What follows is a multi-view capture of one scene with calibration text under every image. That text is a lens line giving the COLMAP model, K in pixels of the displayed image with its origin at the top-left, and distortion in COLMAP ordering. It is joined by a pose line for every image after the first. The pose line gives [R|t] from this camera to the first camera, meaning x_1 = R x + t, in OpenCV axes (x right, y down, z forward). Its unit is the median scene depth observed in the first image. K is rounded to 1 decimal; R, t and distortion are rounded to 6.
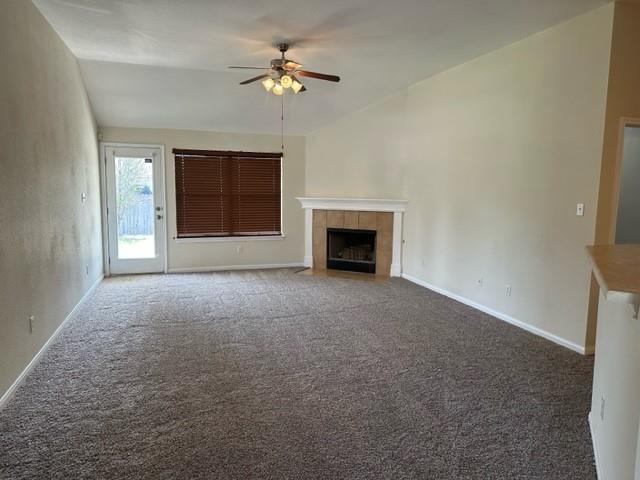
lens RADIAL K [[451.8, 0, 321.3], [0, 451.8, 240.8], [0, 0, 1]] dist [0.004153, -0.007505]
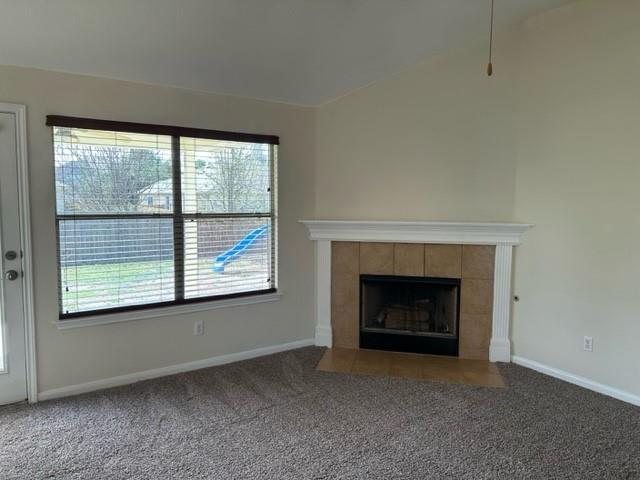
lens RADIAL K [[451.8, 0, 319.1], [0, 451.8, 237.3], [0, 0, 1]] dist [0.004153, -0.007505]
pose [[0.969526, -0.025389, 0.243669, -0.175375], [0.033471, 0.999016, -0.029082, -0.061653], [-0.242691, 0.036352, 0.969422, 0.495284]]
